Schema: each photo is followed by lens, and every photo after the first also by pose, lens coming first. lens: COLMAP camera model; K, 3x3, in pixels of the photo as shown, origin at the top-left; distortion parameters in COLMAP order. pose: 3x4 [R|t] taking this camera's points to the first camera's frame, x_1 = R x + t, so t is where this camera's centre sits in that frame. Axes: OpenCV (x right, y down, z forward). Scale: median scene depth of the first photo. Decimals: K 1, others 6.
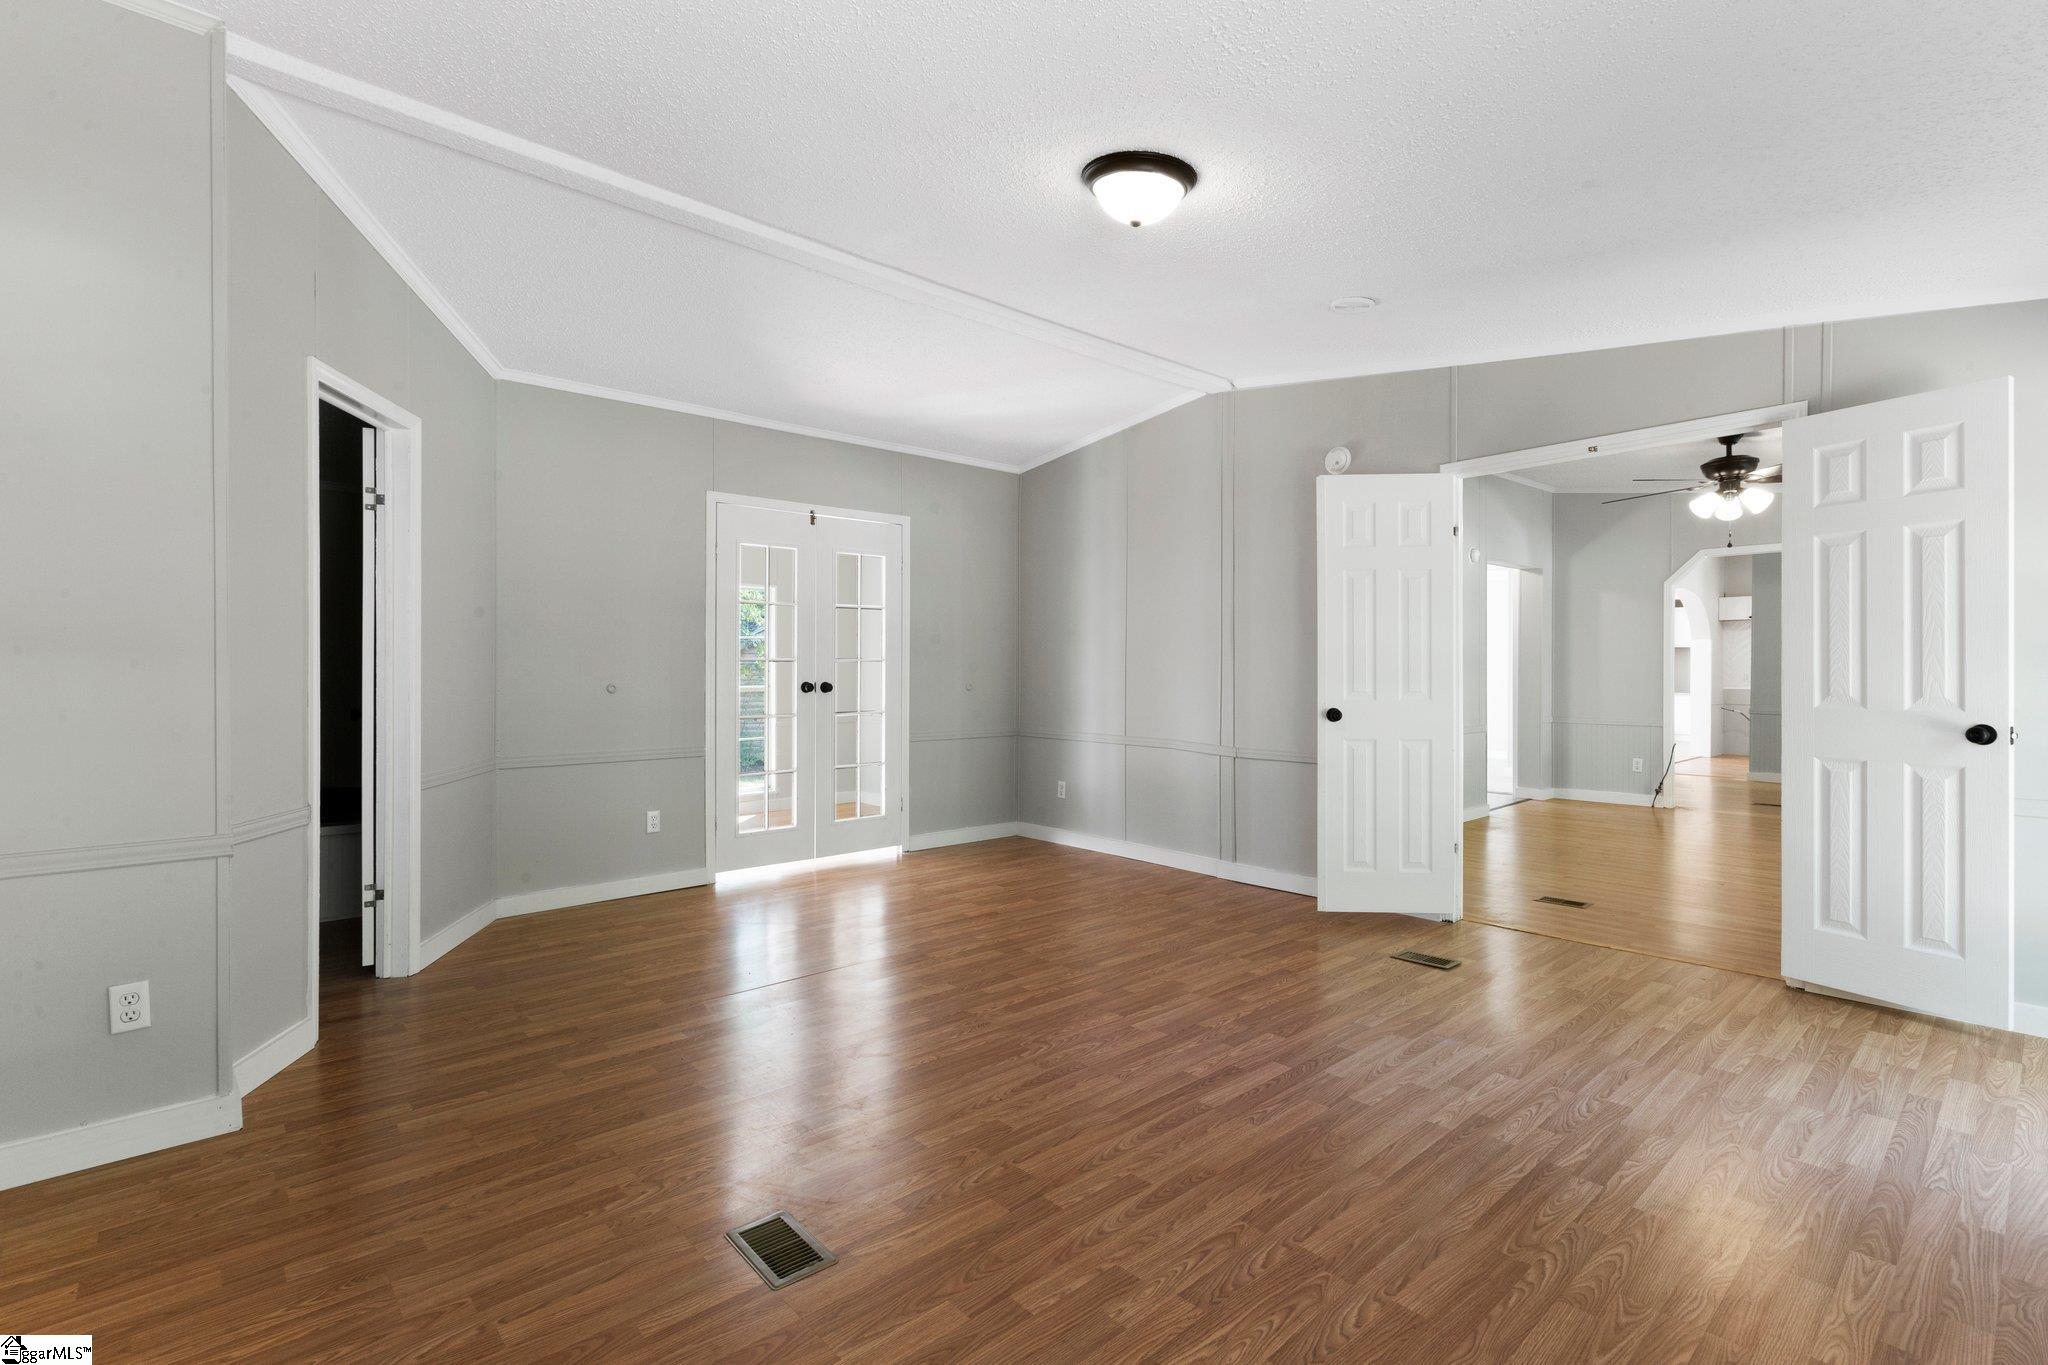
lens RADIAL K [[936.1, 0, 1033.4], [0, 936.1, 664.3], [0, 0, 1]] dist [0.001876, 0.000047]
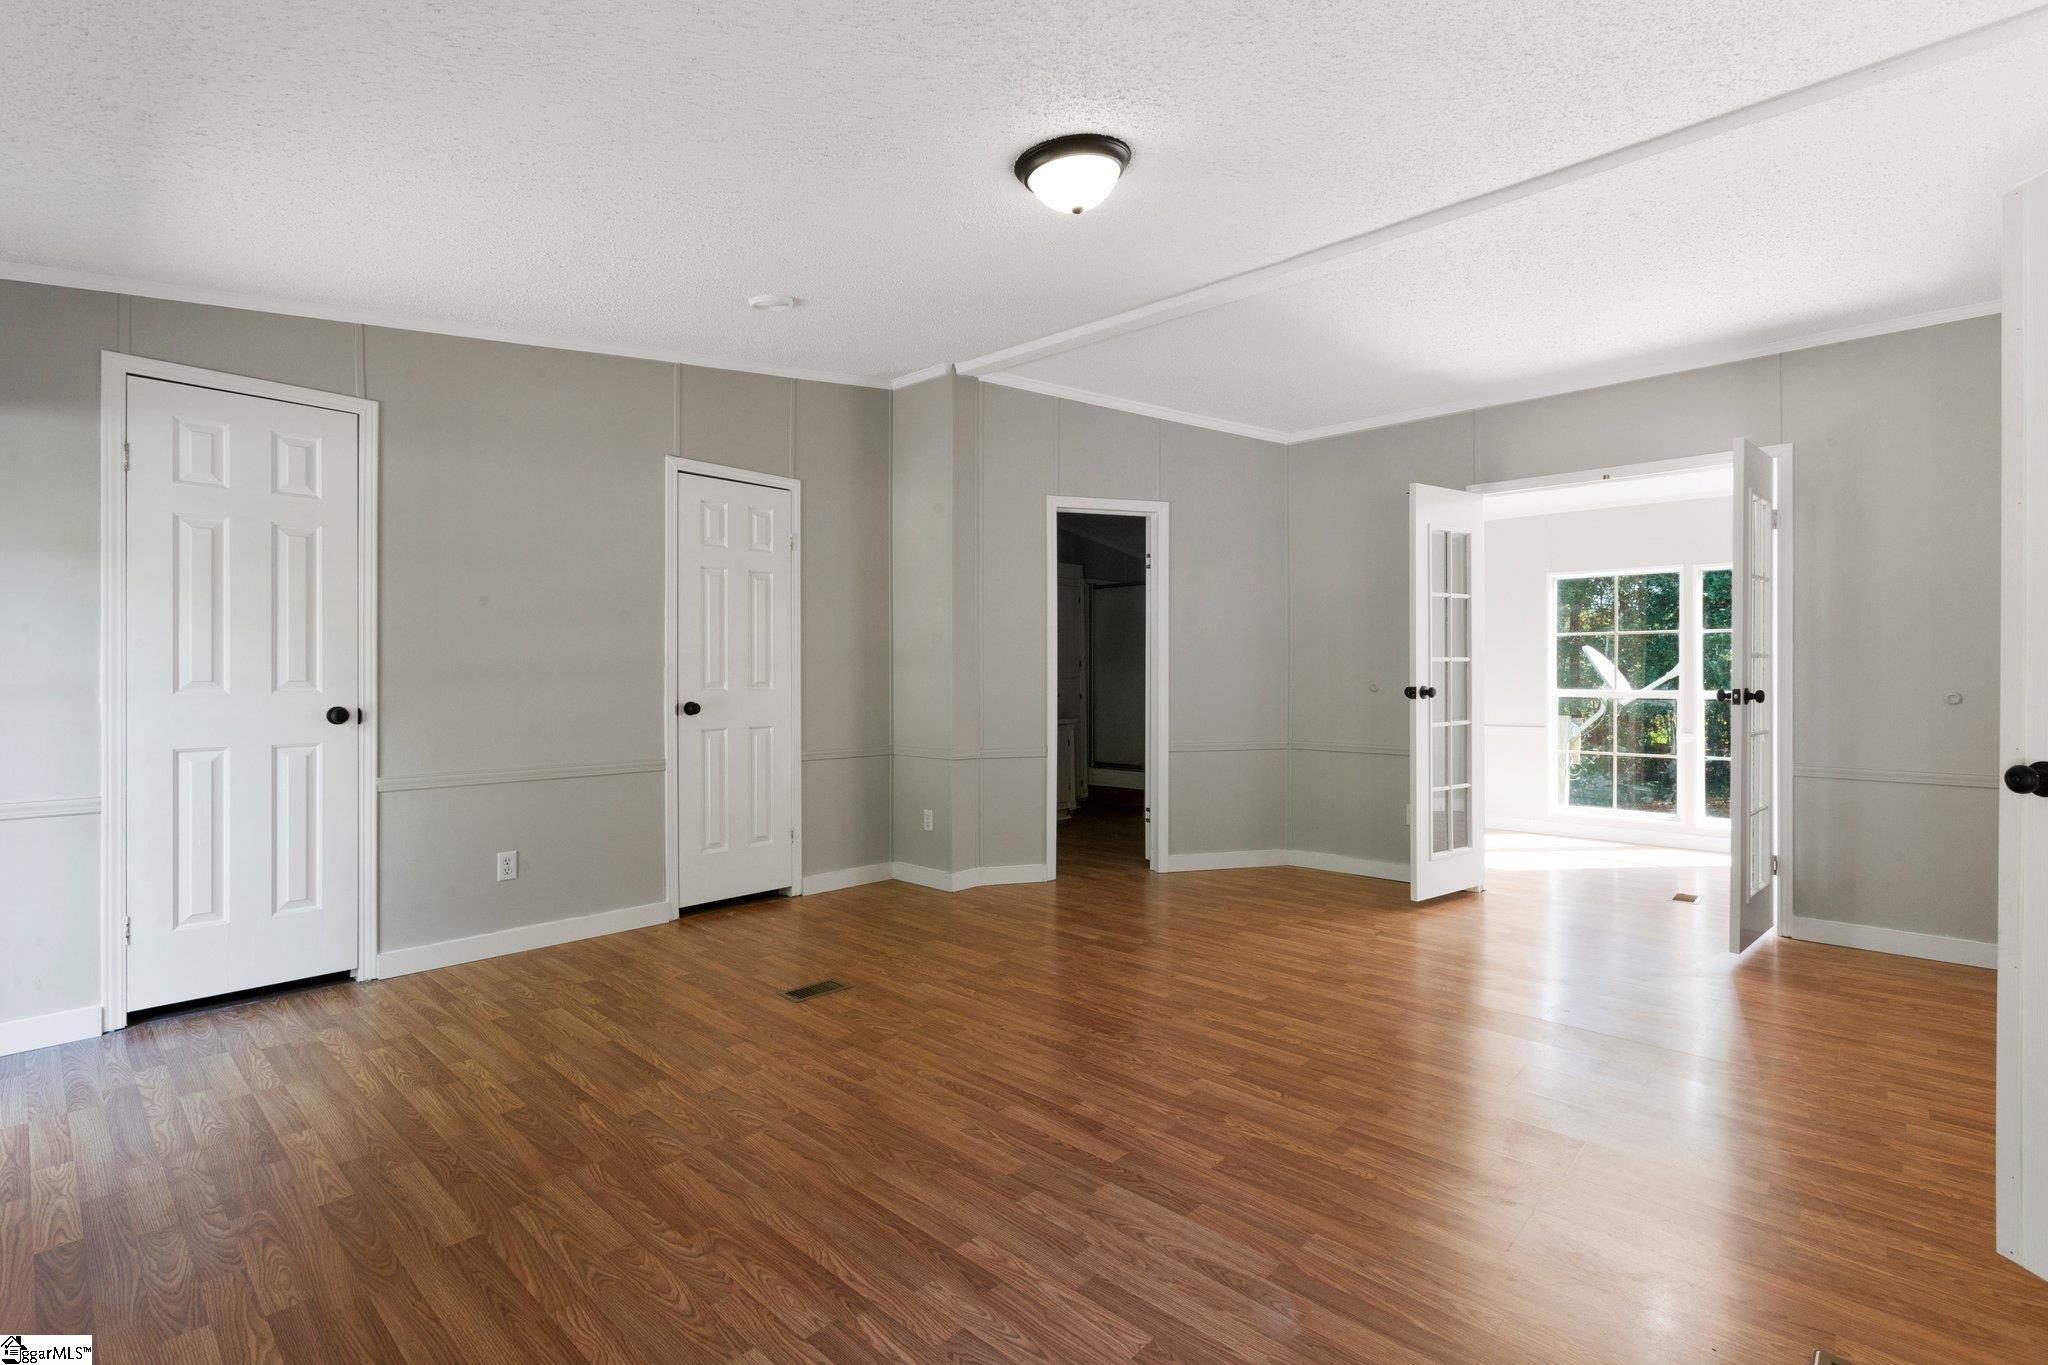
lens RADIAL K [[936.1, 0, 1033.4], [0, 936.1, 664.3], [0, 0, 1]] dist [0.001876, 0.000047]
pose [[0.091479, -0.010177, -0.995755, 0.990164], [0.006962, 0.999930, -0.009580, 0.010532], [0.995783, -0.006057, 0.091543, 0.795490]]
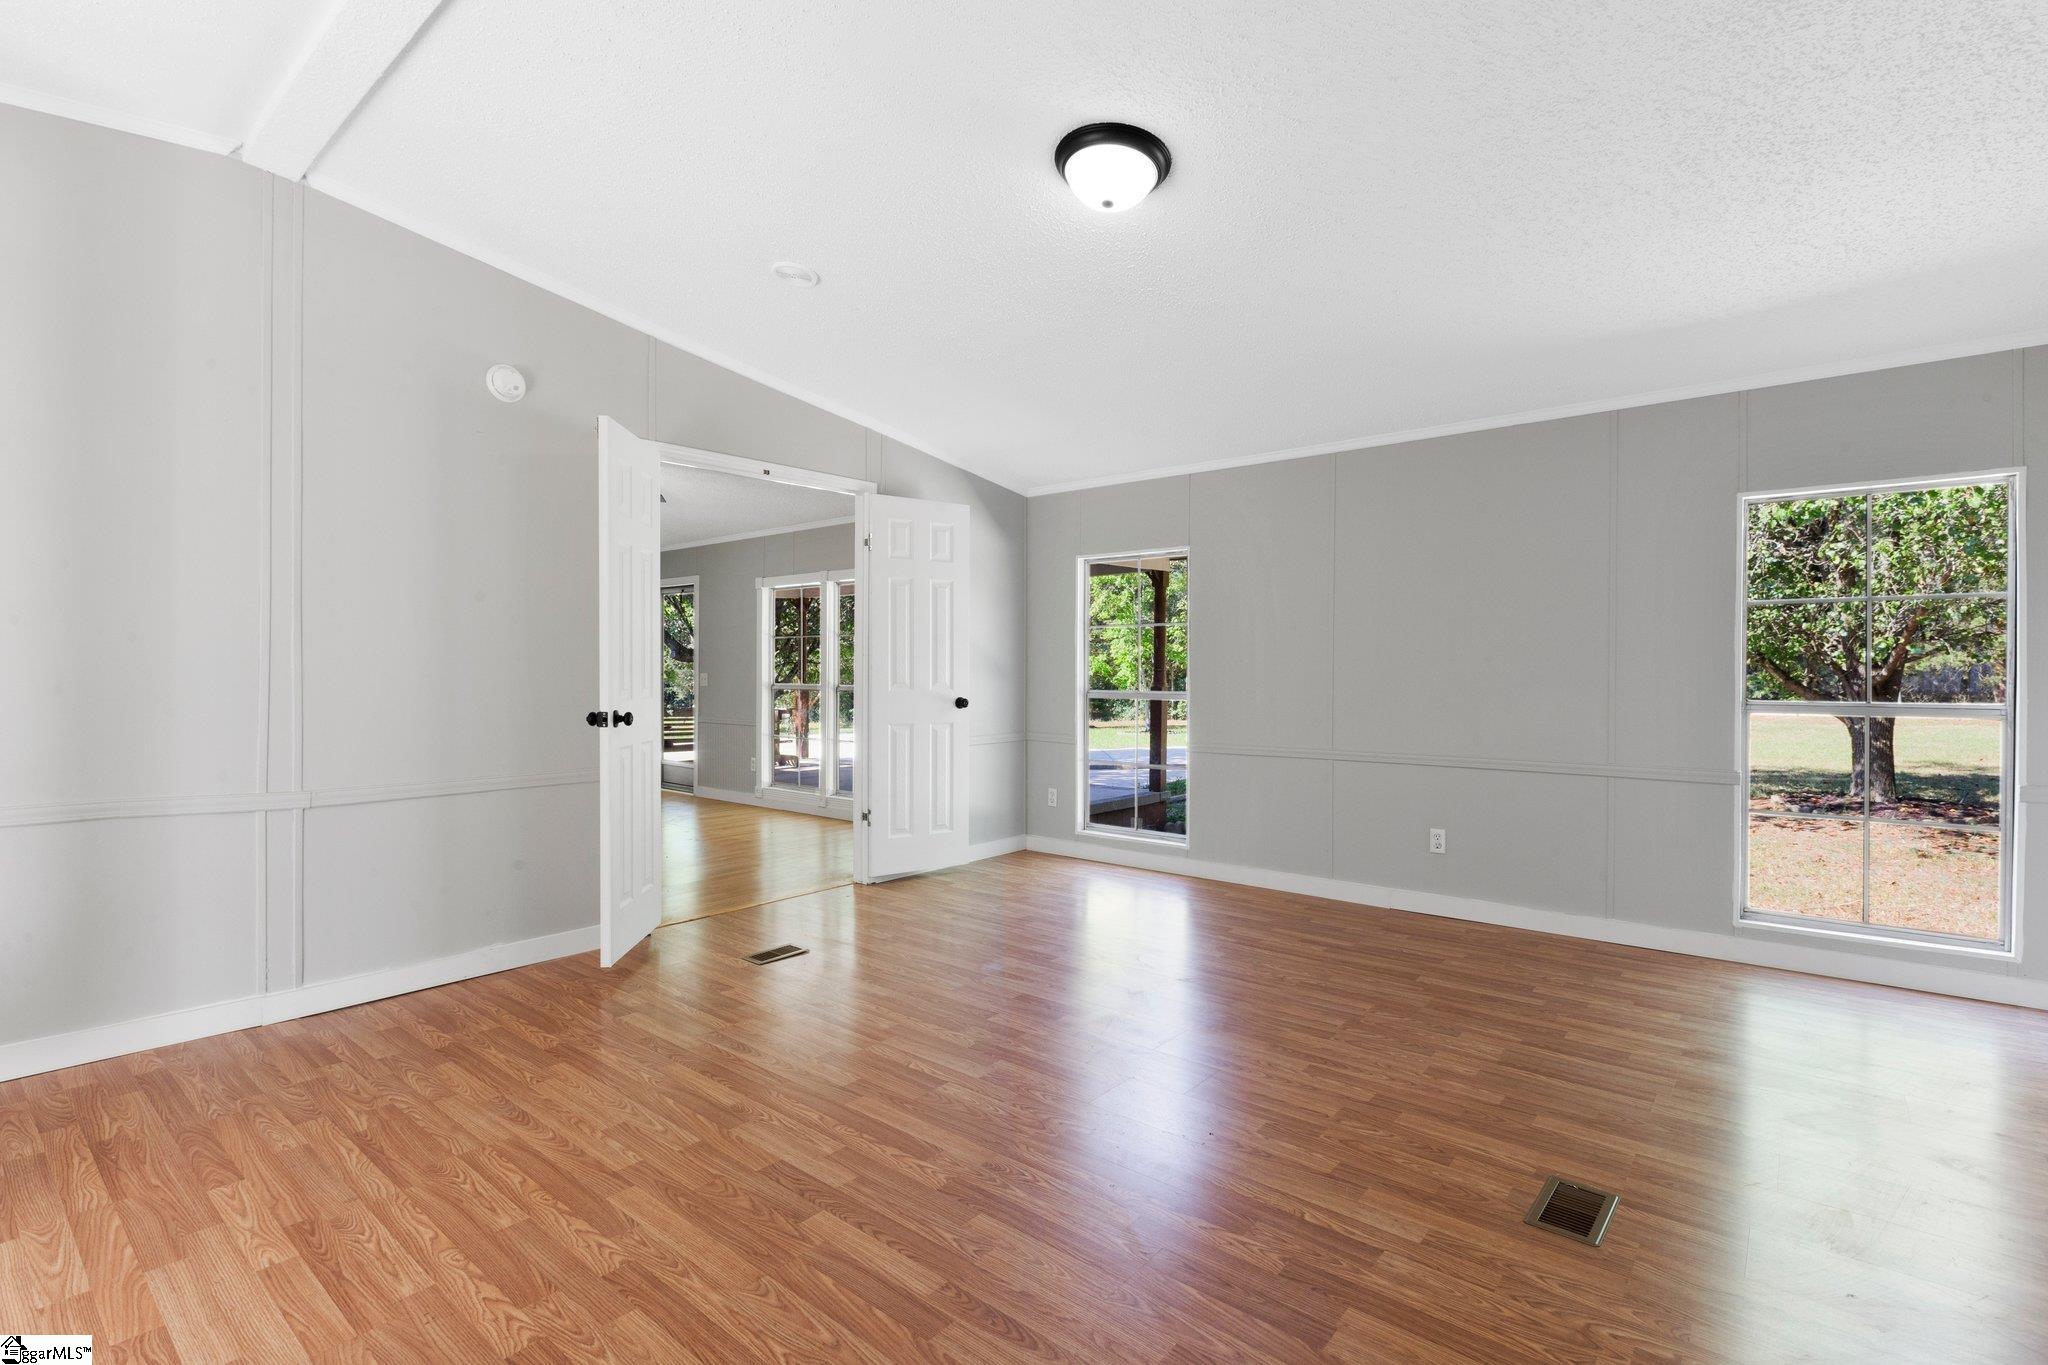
lens RADIAL K [[934.6, 0, 1036.1], [0, 934.6, 677.6], [0, 0, 1]] dist [0.000879, -0.000203]
pose [[-0.141493, -0.007340, 0.989912, -0.775079], [-0.011928, 0.999913, 0.005709, 0.014698], [-0.989867, -0.011000, -0.141569, 1.111287]]
